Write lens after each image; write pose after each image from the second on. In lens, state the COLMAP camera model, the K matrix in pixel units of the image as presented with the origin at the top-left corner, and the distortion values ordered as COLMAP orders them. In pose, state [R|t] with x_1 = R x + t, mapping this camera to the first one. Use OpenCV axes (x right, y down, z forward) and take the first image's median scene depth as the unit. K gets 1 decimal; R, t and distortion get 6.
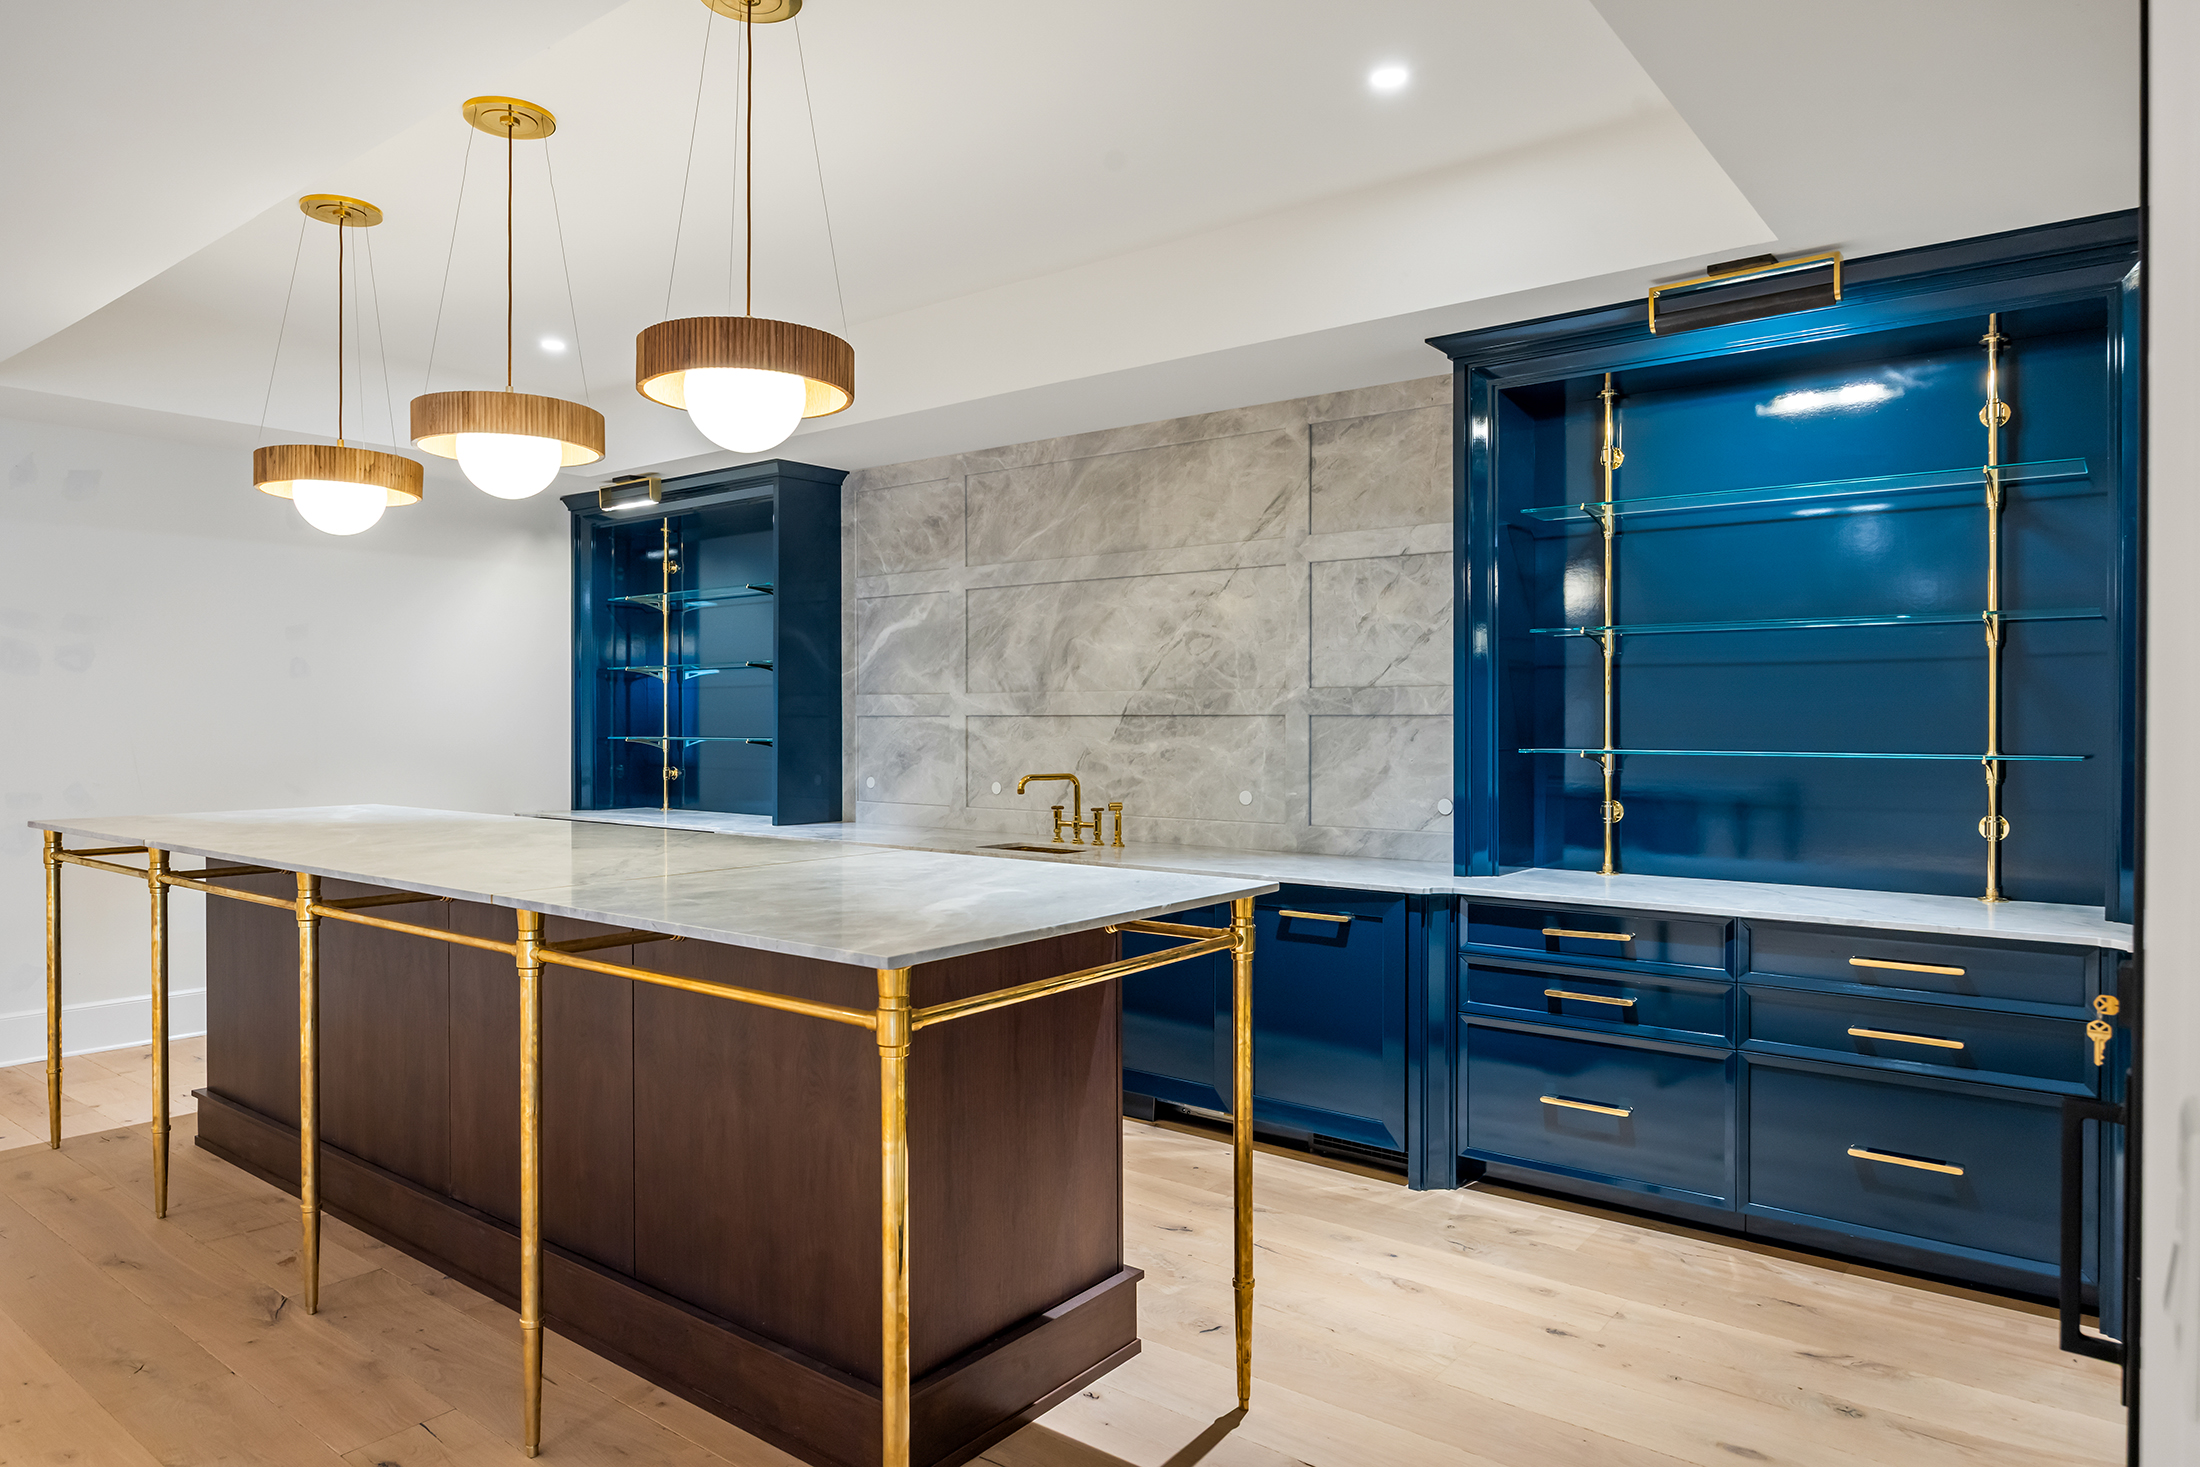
lens RADIAL K [[1349.2, 0, 1101.5], [0, 1349.2, 726.6], [0, 0, 1]] dist [0.000083, 0.000348]
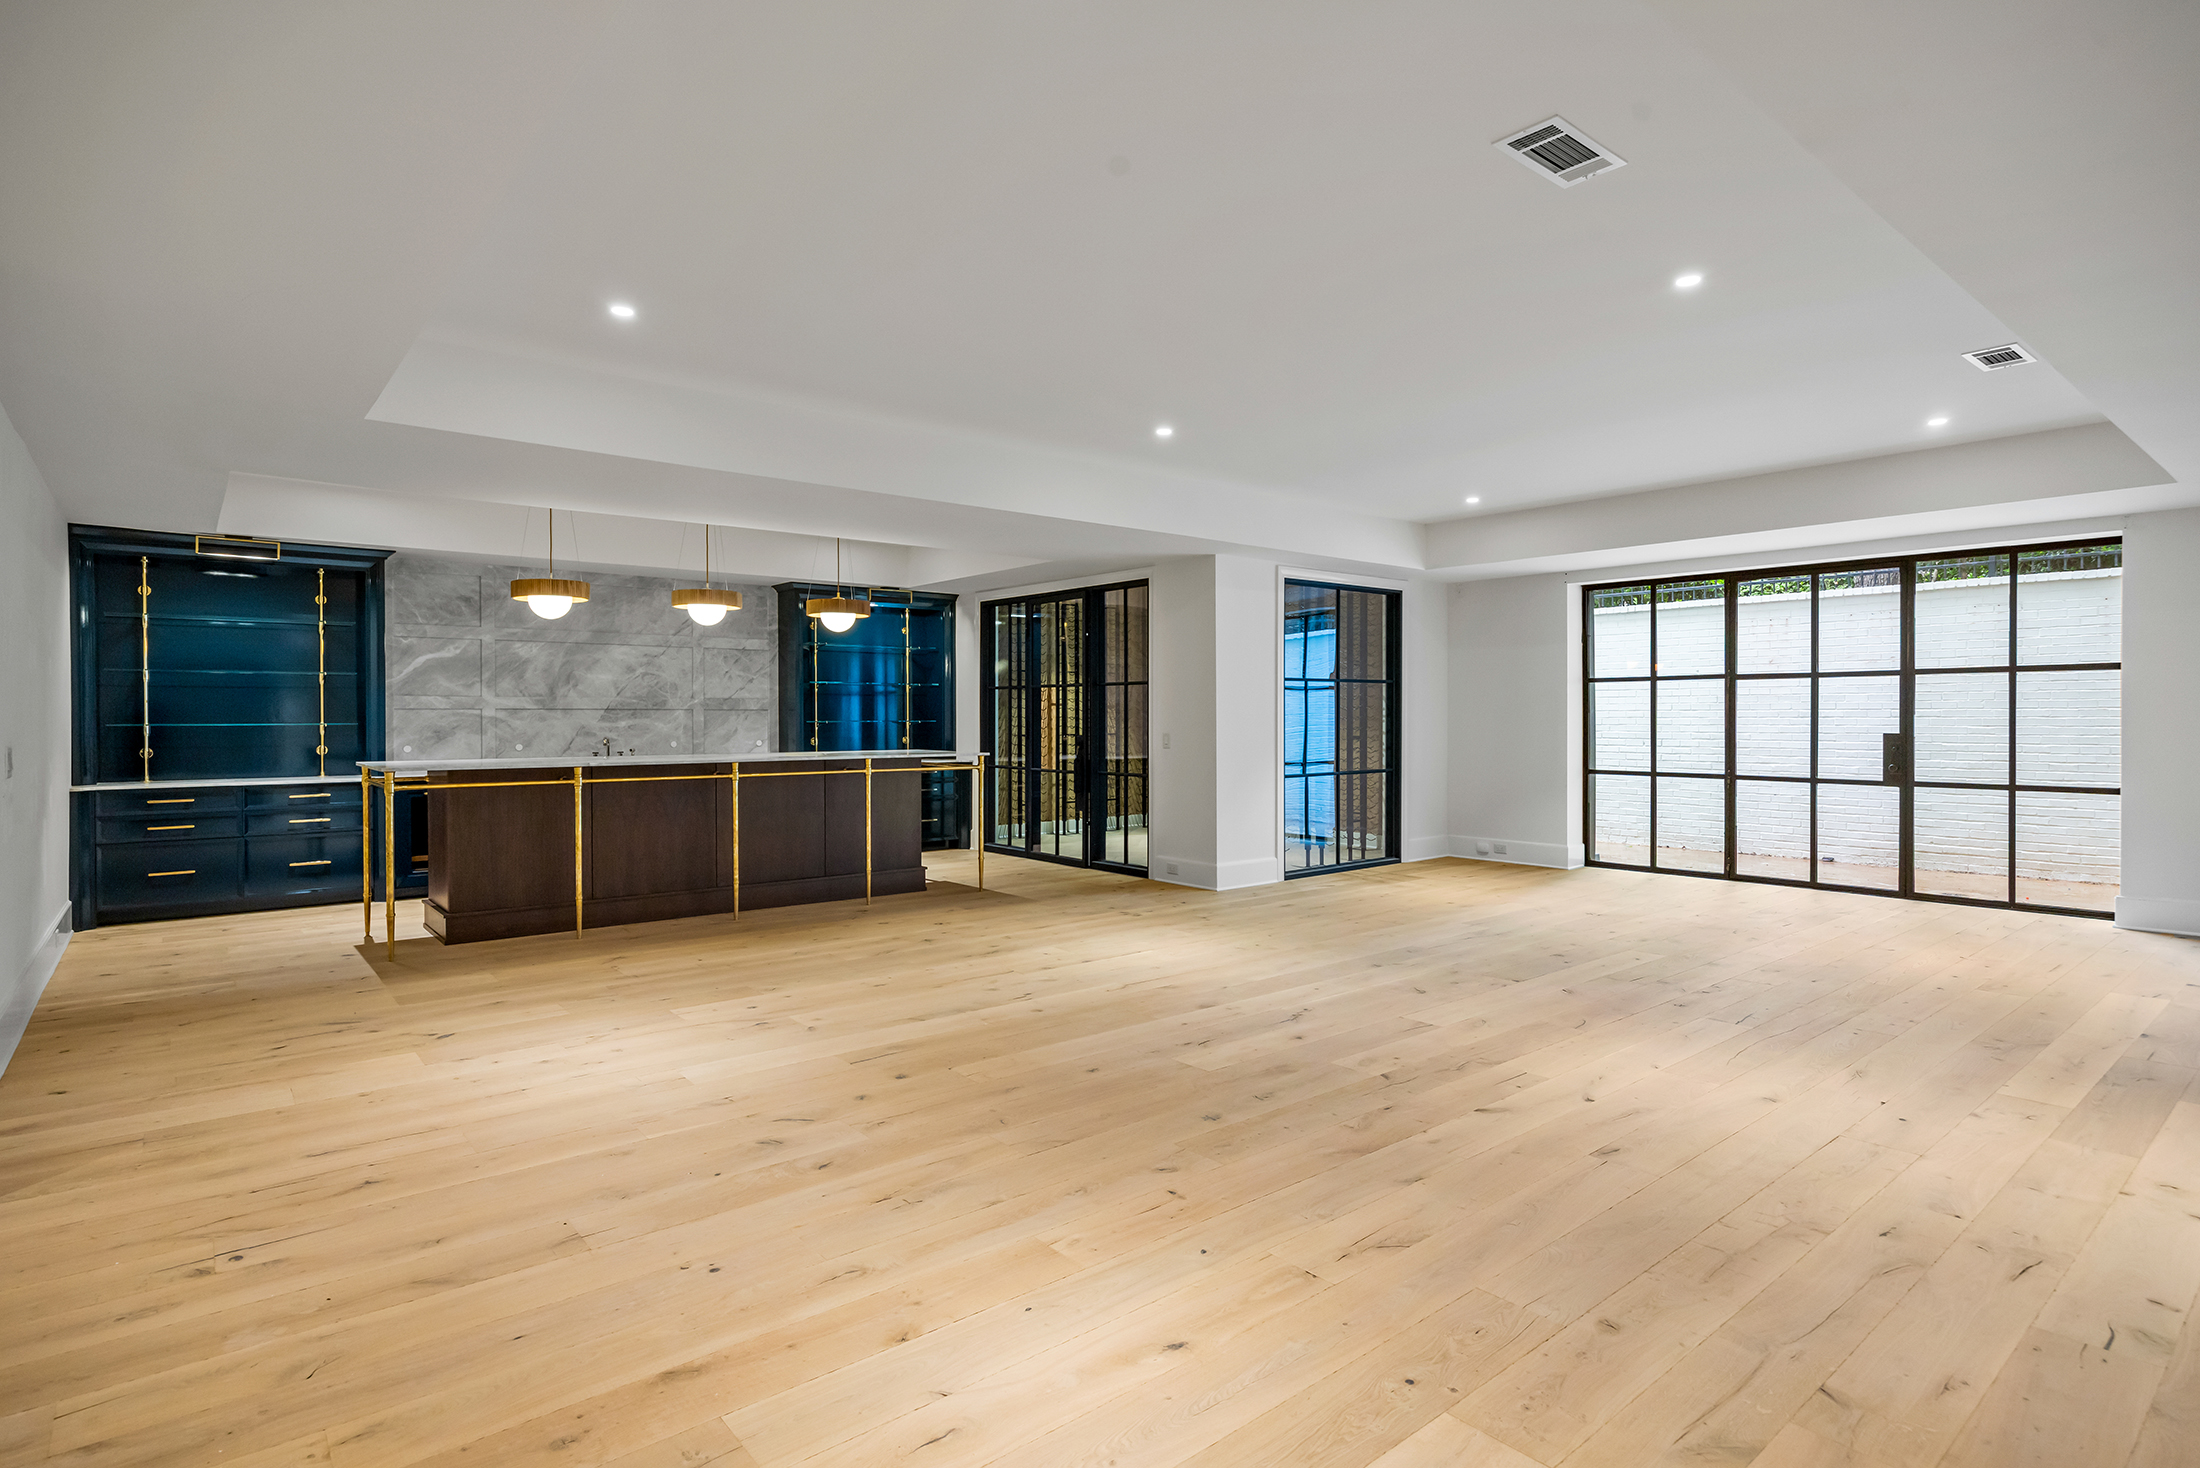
lens RADIAL K [[1119.4, 0, 1097.6], [0, 1119.4, 726.7], [0, 0, 1]] dist [-0.000916, -0.000278]
pose [[0.210423, -0.009275, 0.977566, -1.560034], [0.008030, 0.999938, 0.007759, 0.011993], [-0.977577, 0.006218, 0.210484, -0.127801]]
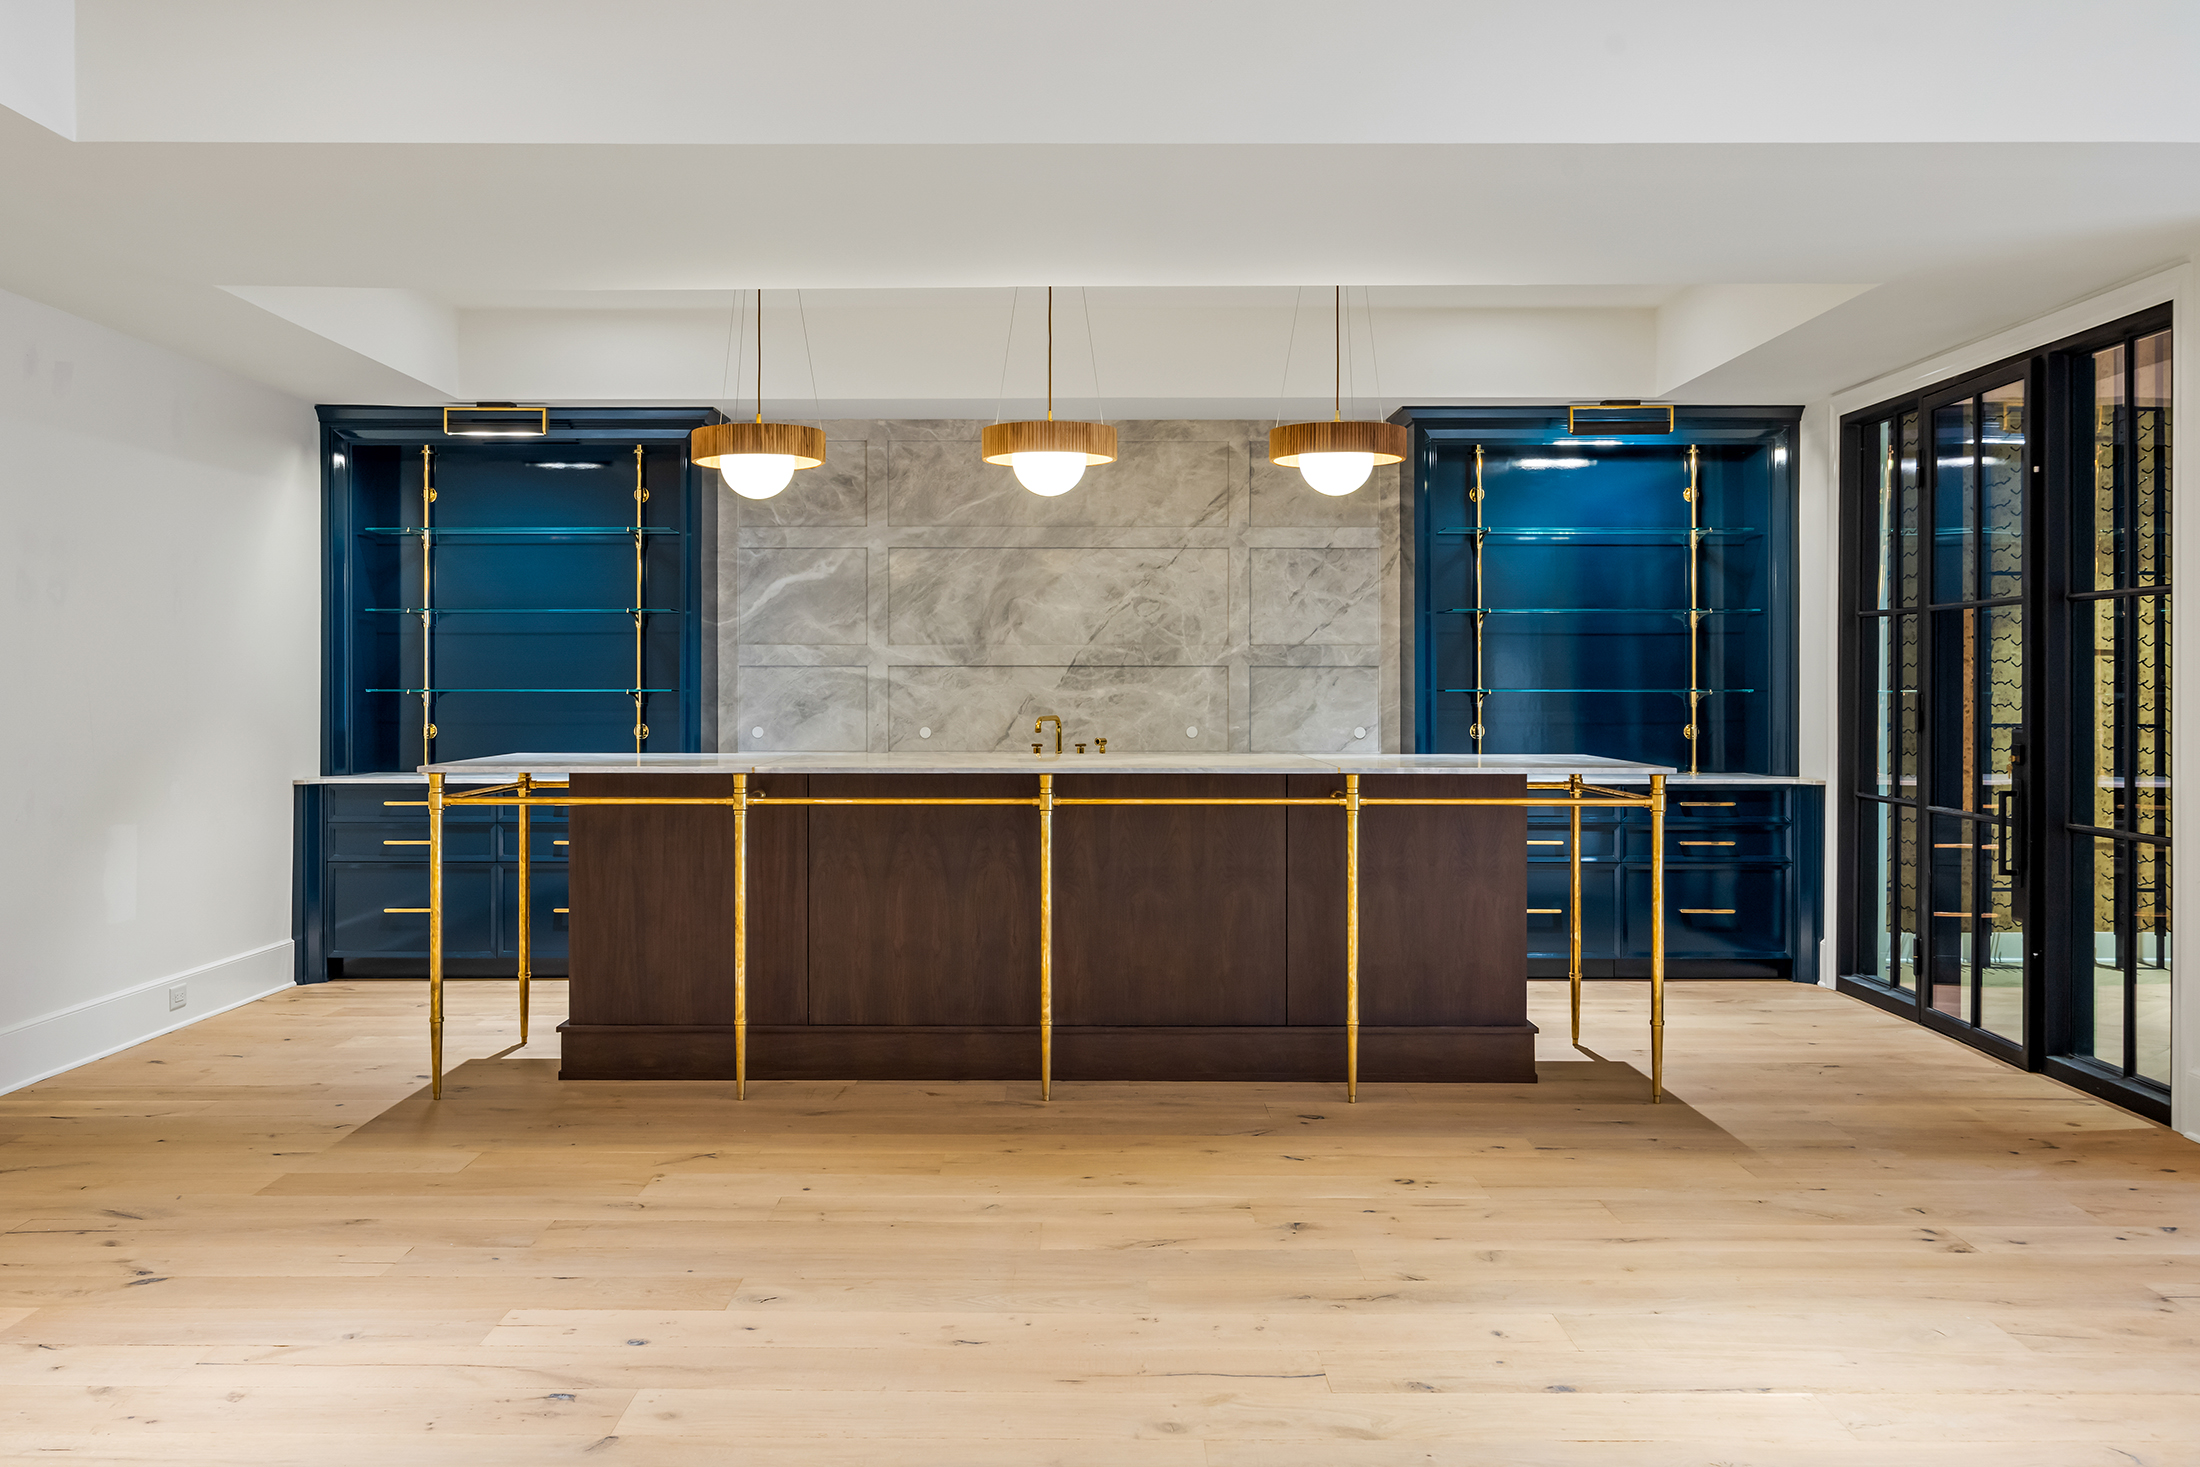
lens RADIAL K [[1880.5, 0, 1094.4], [0, 1880.5, 687.0], [0, 0, 1]] dist [0.001322, -0.004161]
pose [[0.788441, -0.001293, 0.615109, -0.980315], [0.003128, 0.999993, -0.001908, 0.013235], [-0.615102, 0.003428, 0.788440, -0.300545]]
